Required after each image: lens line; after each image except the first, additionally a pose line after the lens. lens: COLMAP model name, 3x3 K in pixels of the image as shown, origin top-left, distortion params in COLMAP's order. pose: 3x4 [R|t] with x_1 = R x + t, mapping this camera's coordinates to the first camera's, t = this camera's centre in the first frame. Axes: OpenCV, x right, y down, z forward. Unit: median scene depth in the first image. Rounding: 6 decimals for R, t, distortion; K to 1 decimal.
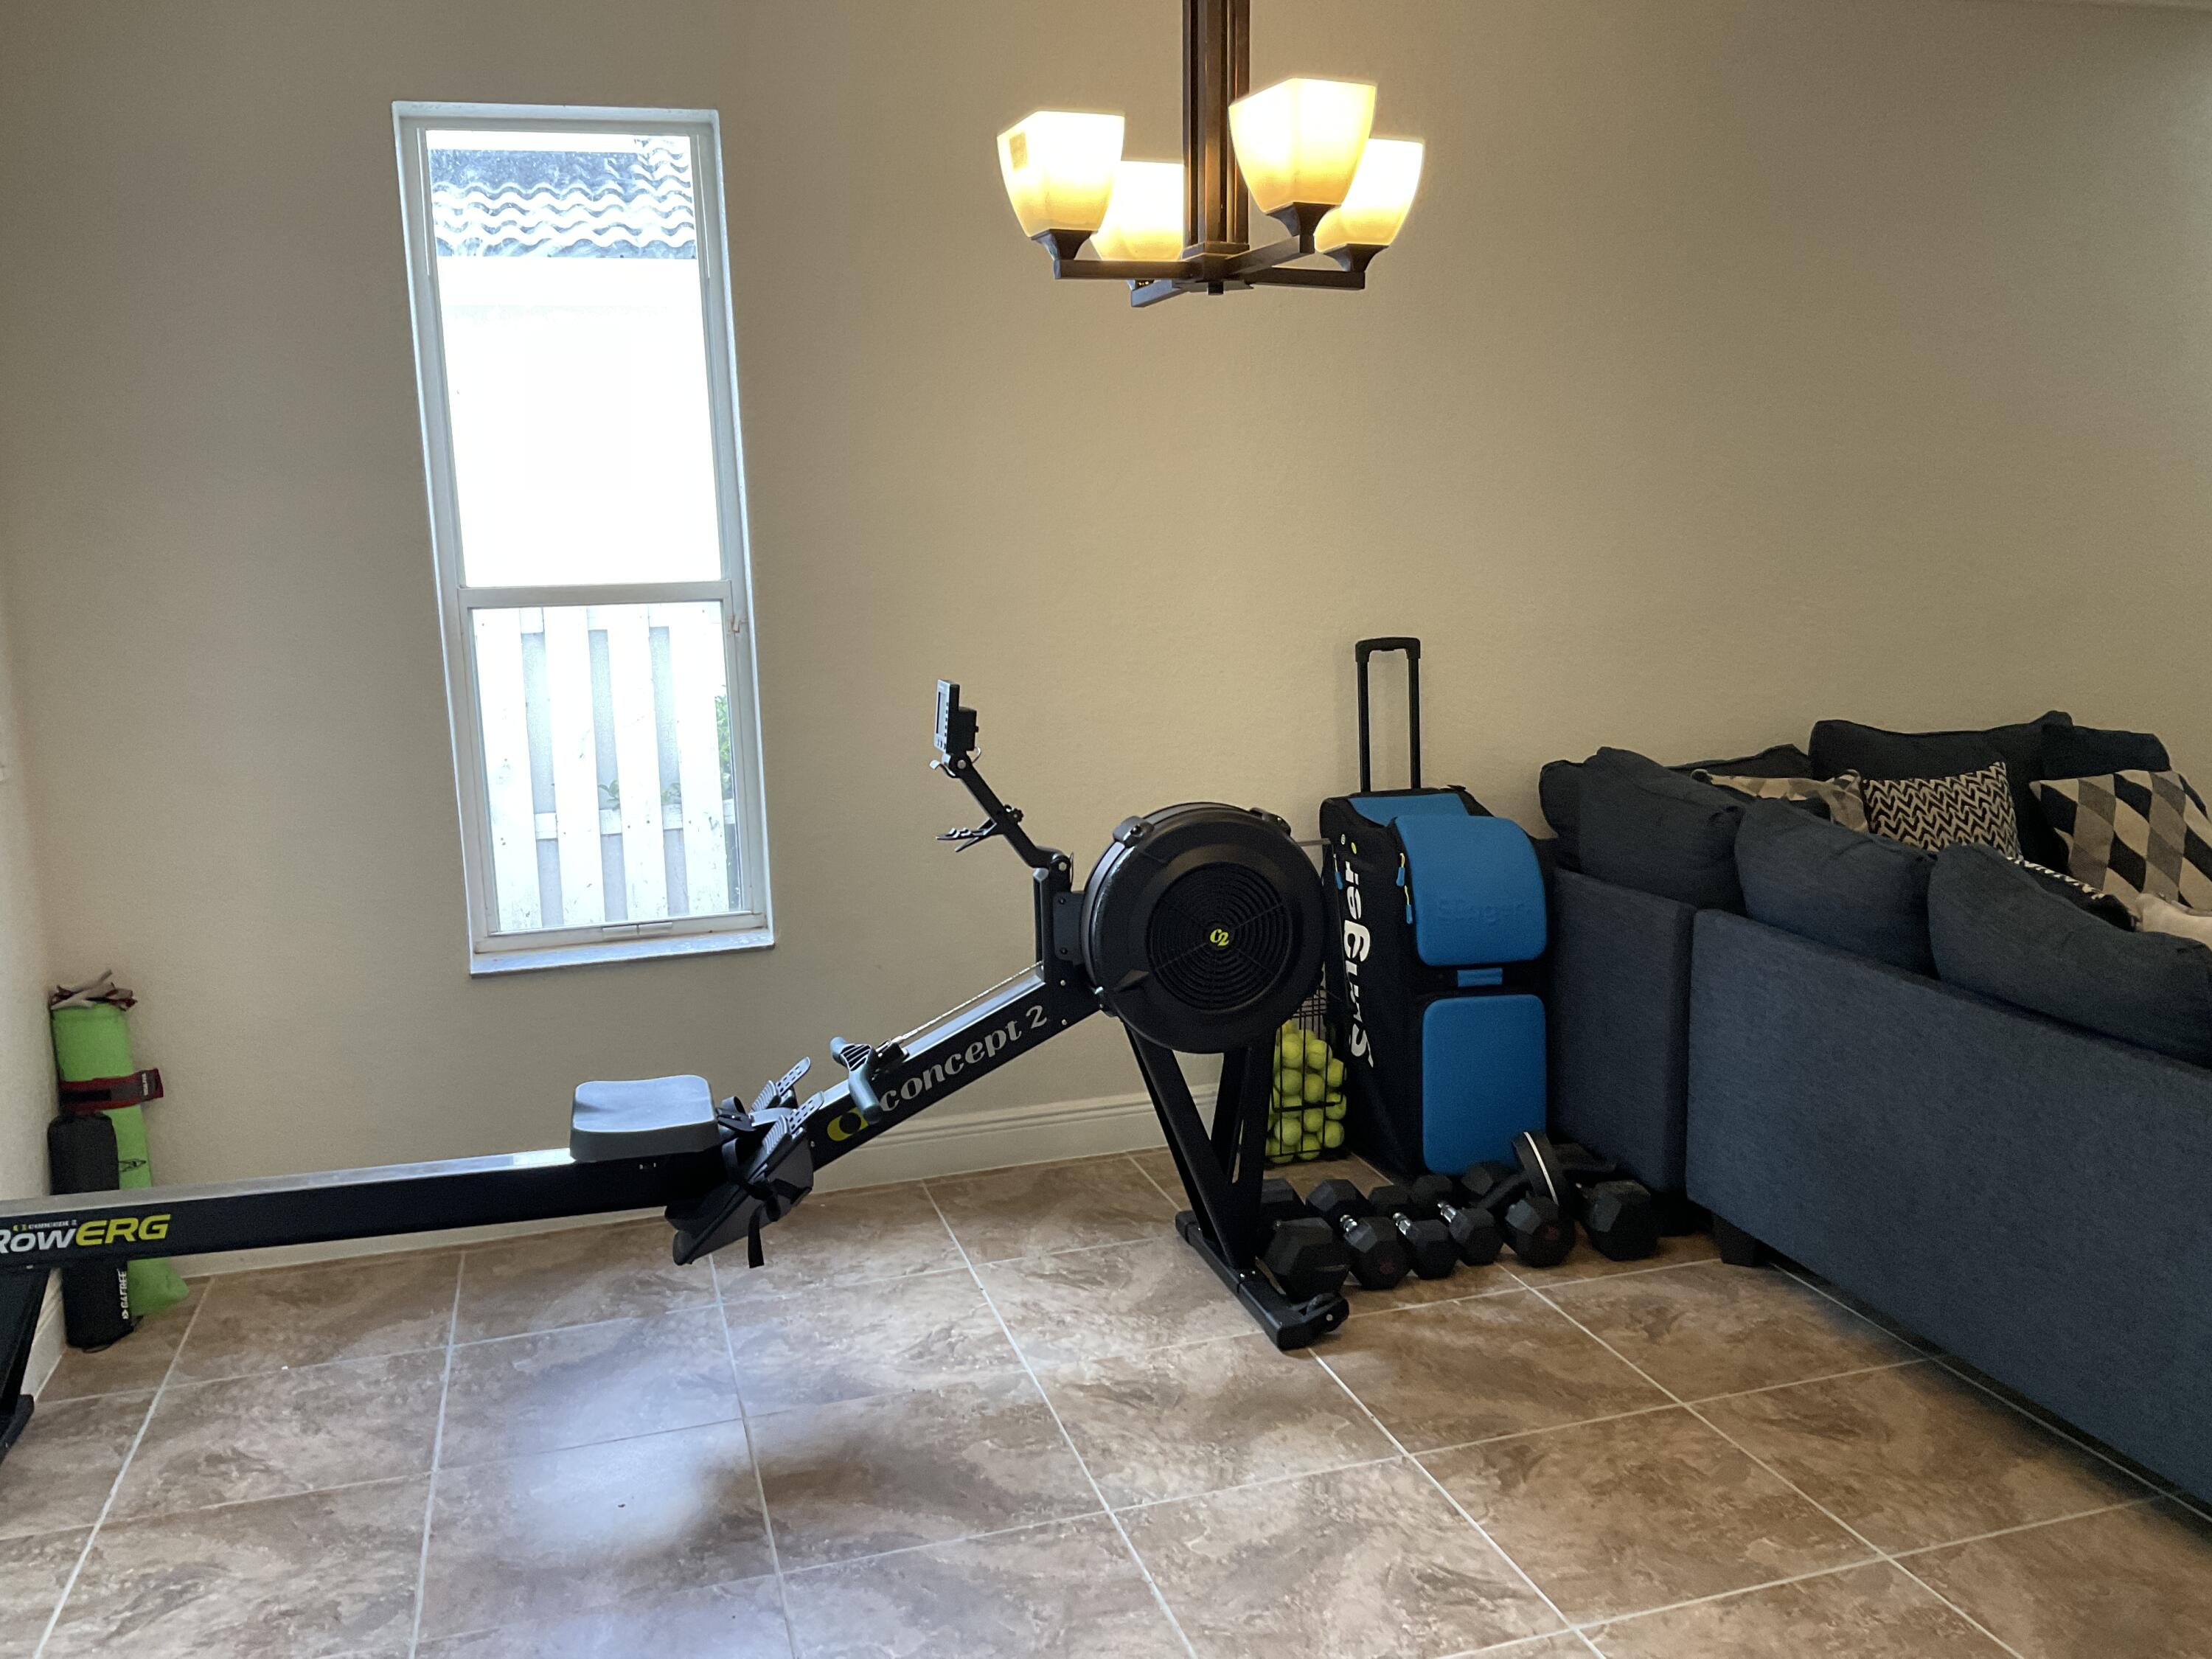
lens RADIAL K [[1836.0, 0, 1098.8], [0, 1836.0, 824.9], [0, 0, 1]] dist [0.077575, -0.146593]
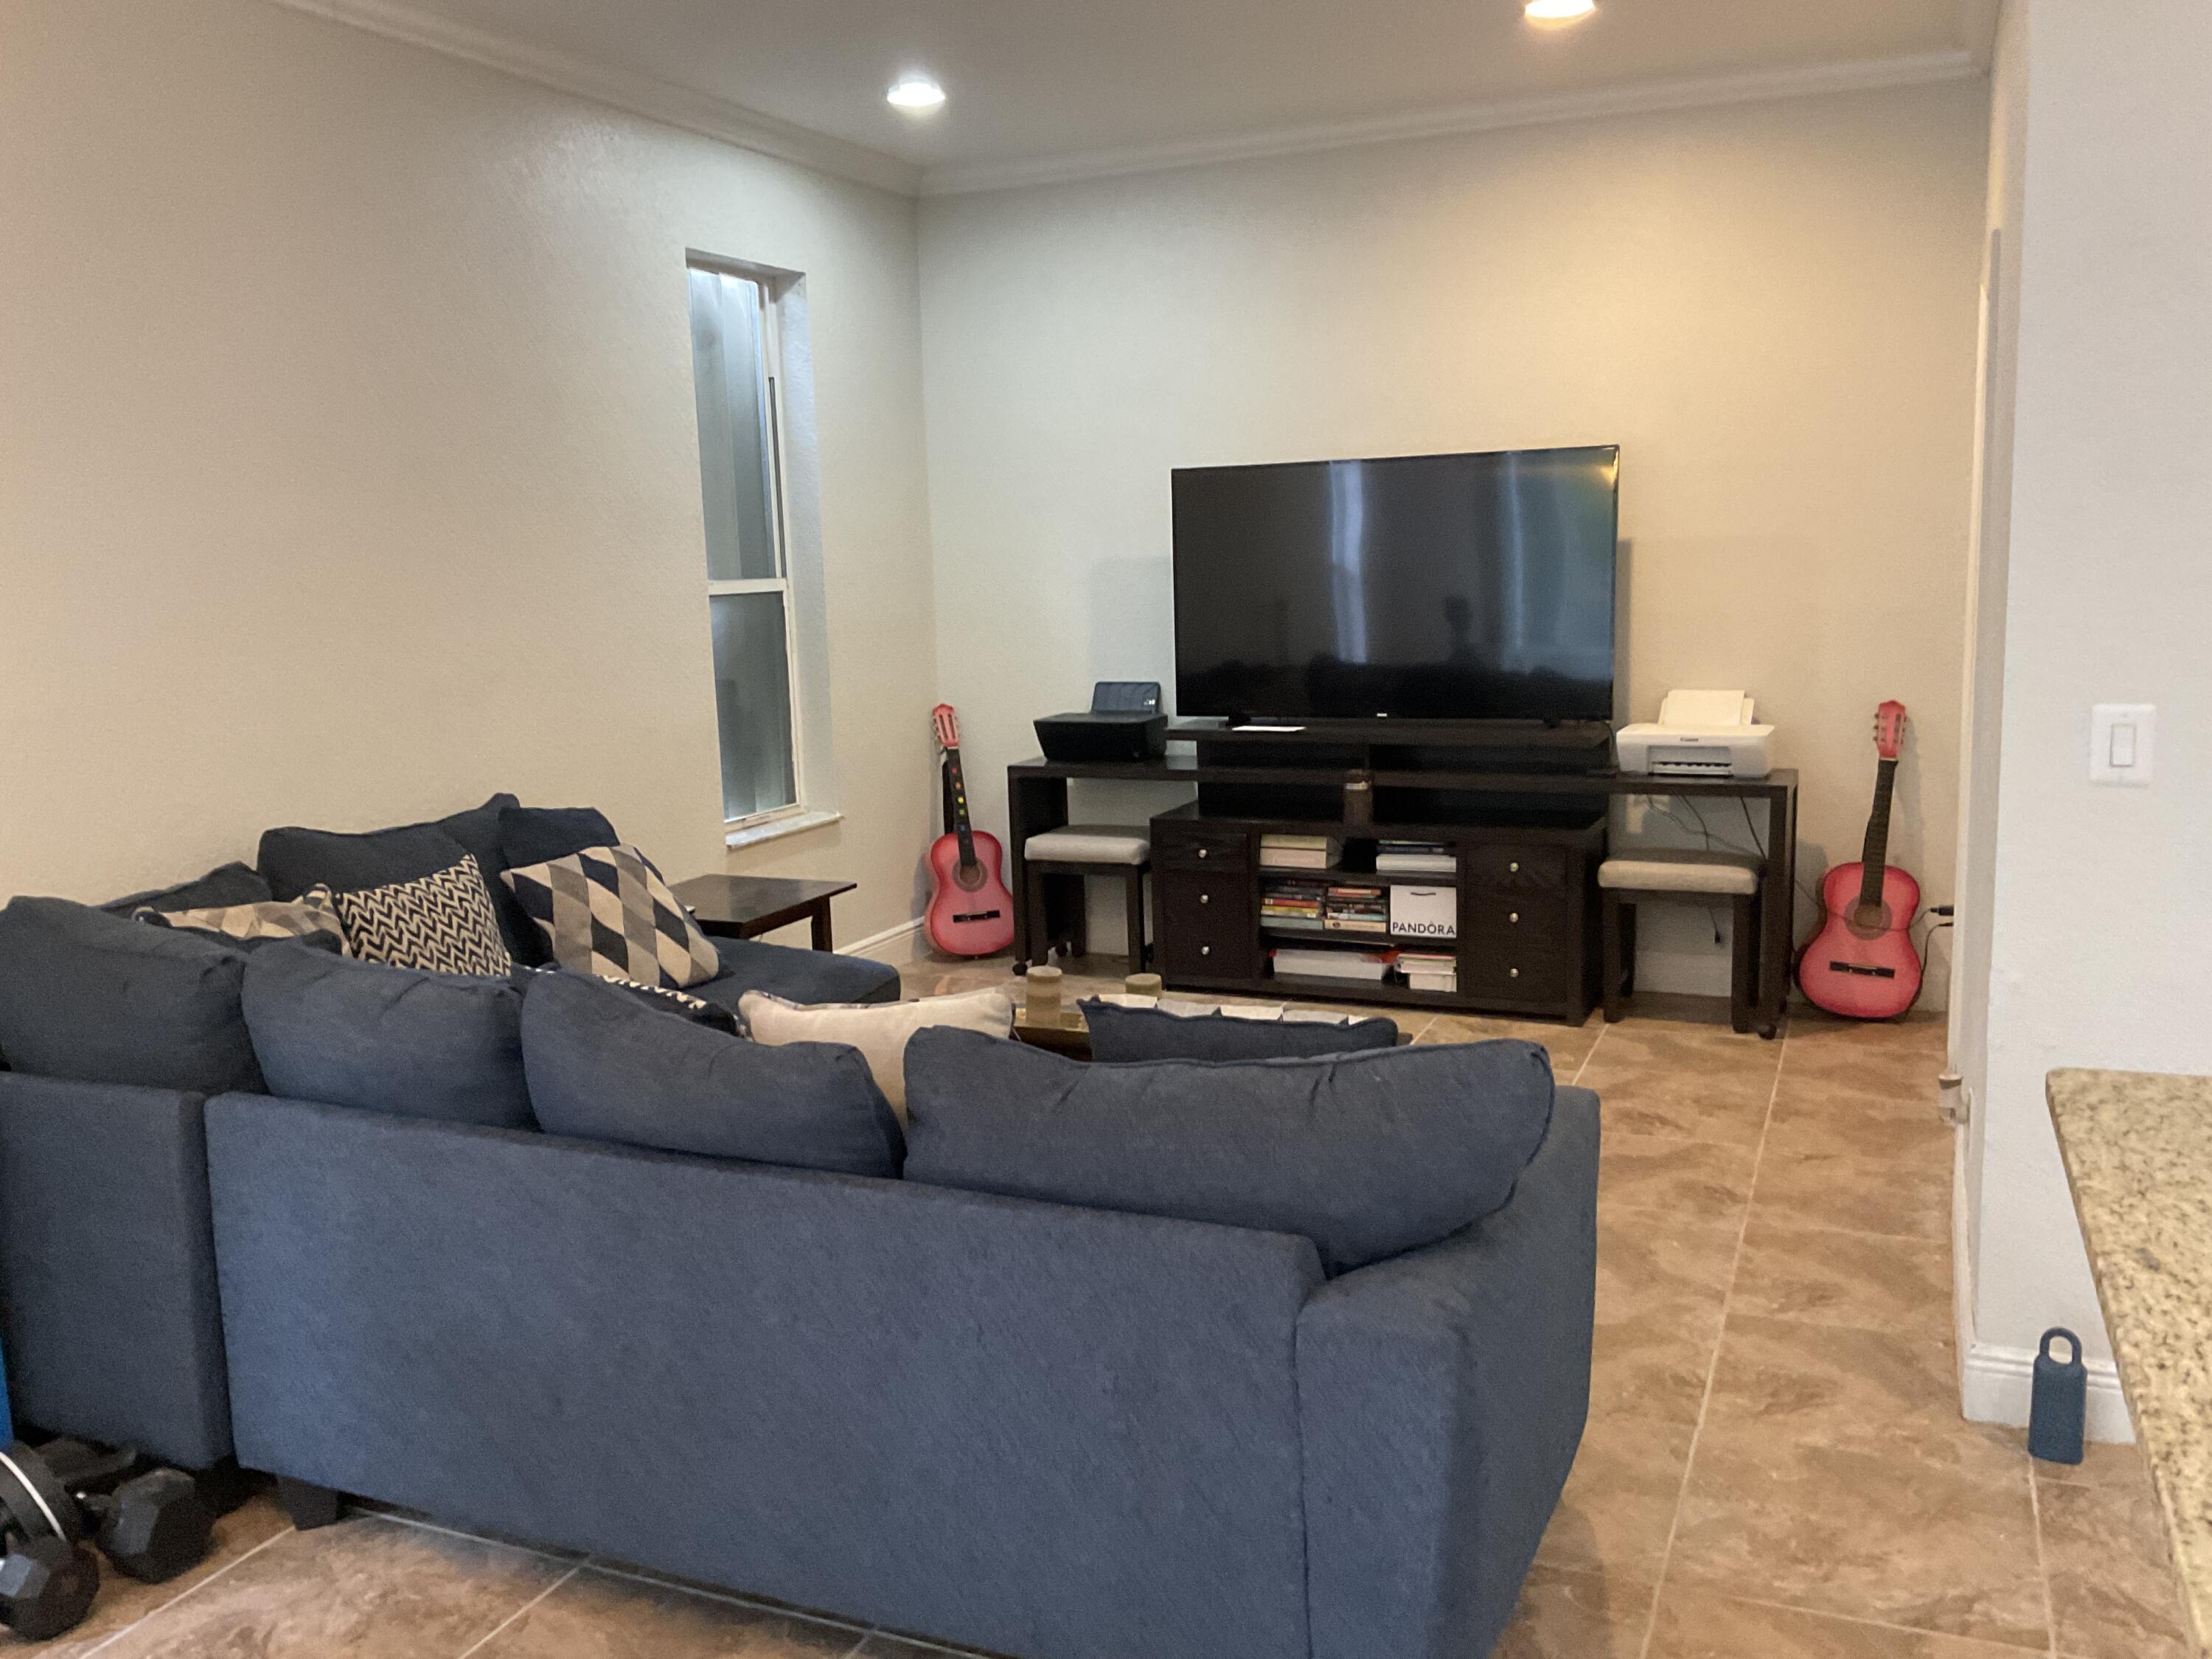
lens RADIAL K [[1836.0, 0, 1104.6], [0, 1836.0, 833.6], [0, 0, 1]] dist [0.077575, -0.146593]
pose [[0.641860, -0.104716, 0.759638, -0.011108], [0.130292, 0.991120, 0.026534, -0.034082], [-0.755672, 0.081944, 0.649804, 0.199821]]
